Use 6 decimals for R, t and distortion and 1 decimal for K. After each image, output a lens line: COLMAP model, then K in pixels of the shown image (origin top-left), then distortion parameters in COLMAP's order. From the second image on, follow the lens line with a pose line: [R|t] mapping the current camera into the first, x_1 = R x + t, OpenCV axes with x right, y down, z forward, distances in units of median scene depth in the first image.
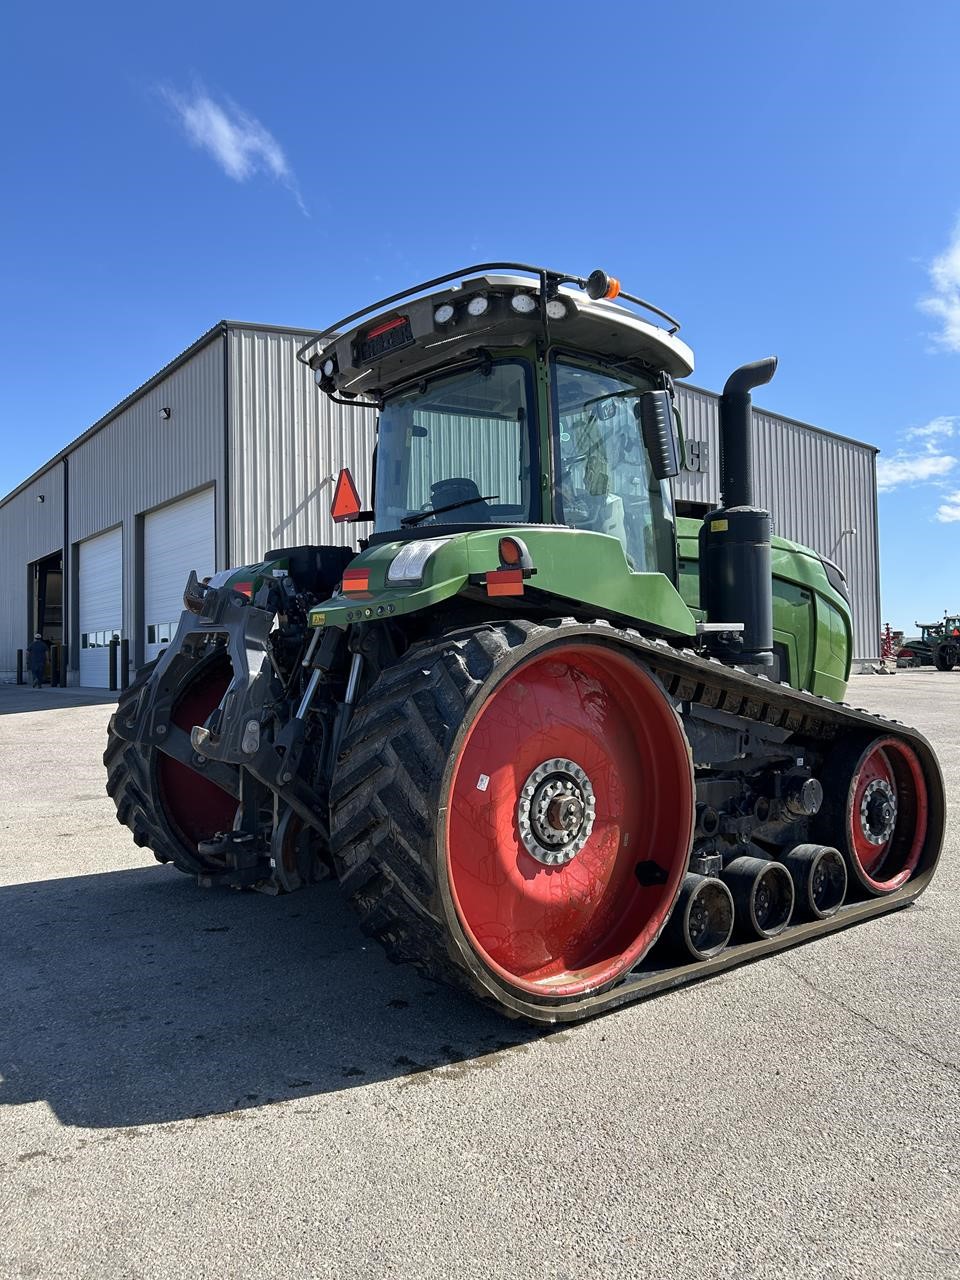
lens RADIAL K [[972.1, 0, 480.0], [0, 972.1, 640.0], [0, 0, 1]] dist [0.066860, -0.073873]
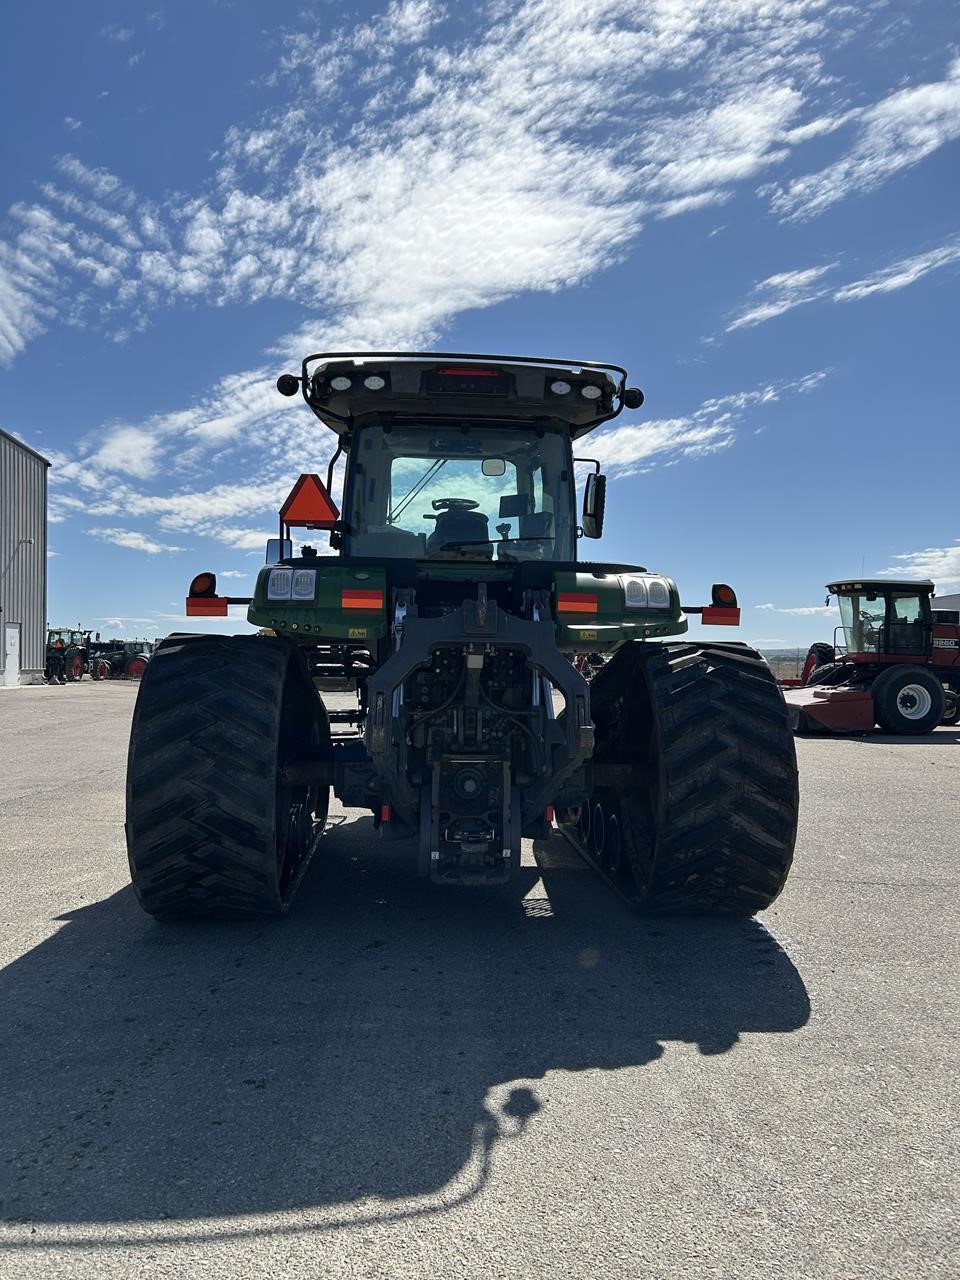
lens RADIAL K [[972.1, 0, 480.0], [0, 972.1, 640.0], [0, 0, 1]] dist [0.066860, -0.073873]
pose [[0.549799, 0.033197, 0.834637, -1.247680], [-0.023461, 0.999429, -0.024296, 0.016817], [-0.834968, -0.006223, 0.550264, 0.460866]]
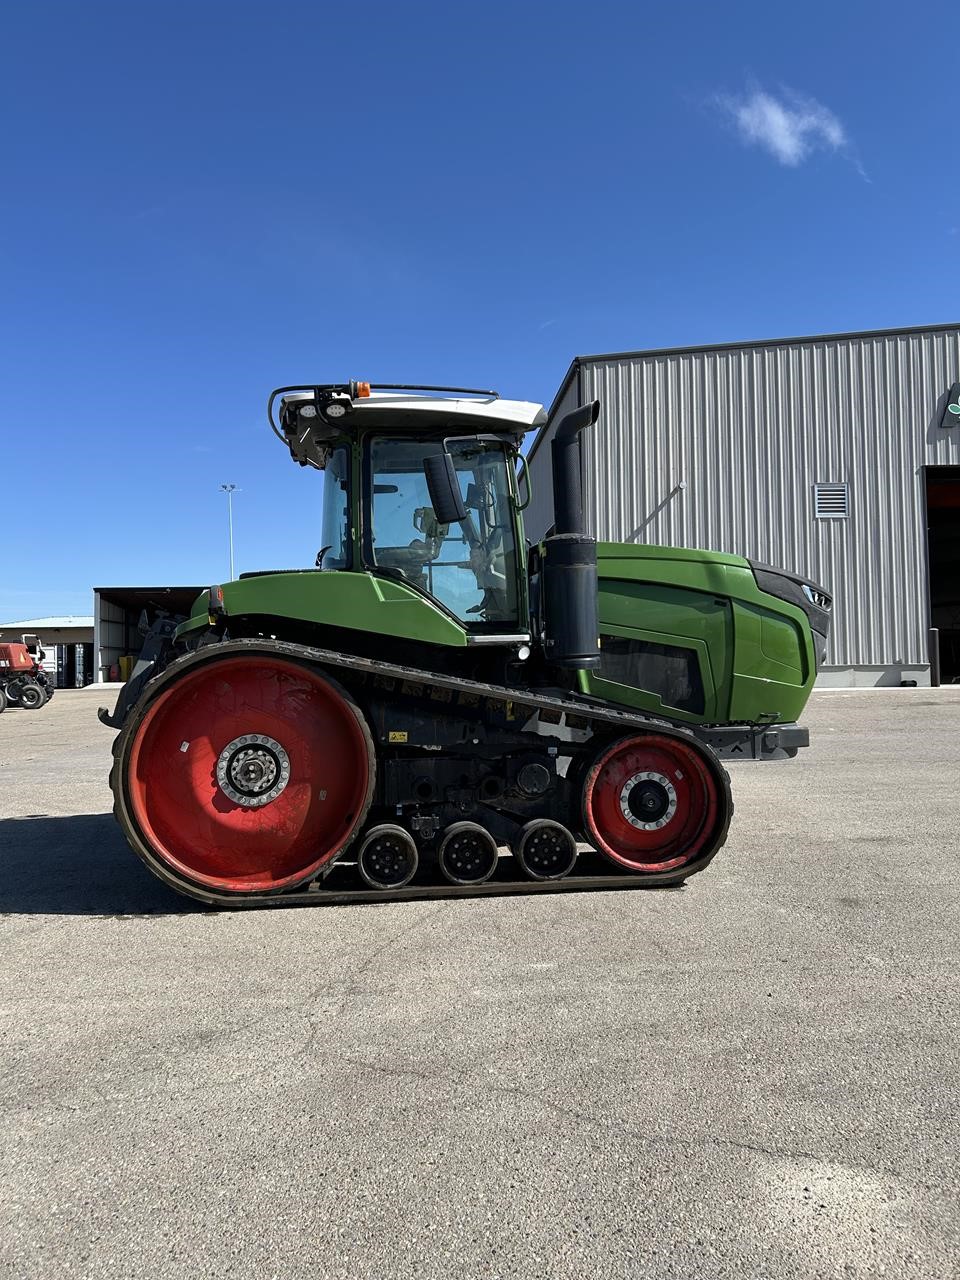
lens RADIAL K [[972.1, 0, 480.0], [0, 972.1, 640.0], [0, 0, 1]] dist [0.066860, -0.073873]
pose [[0.849506, -0.012766, -0.527425, 1.117729], [0.014893, 0.999889, -0.000213, -0.014803], [0.527369, -0.007674, 0.849601, -0.068453]]
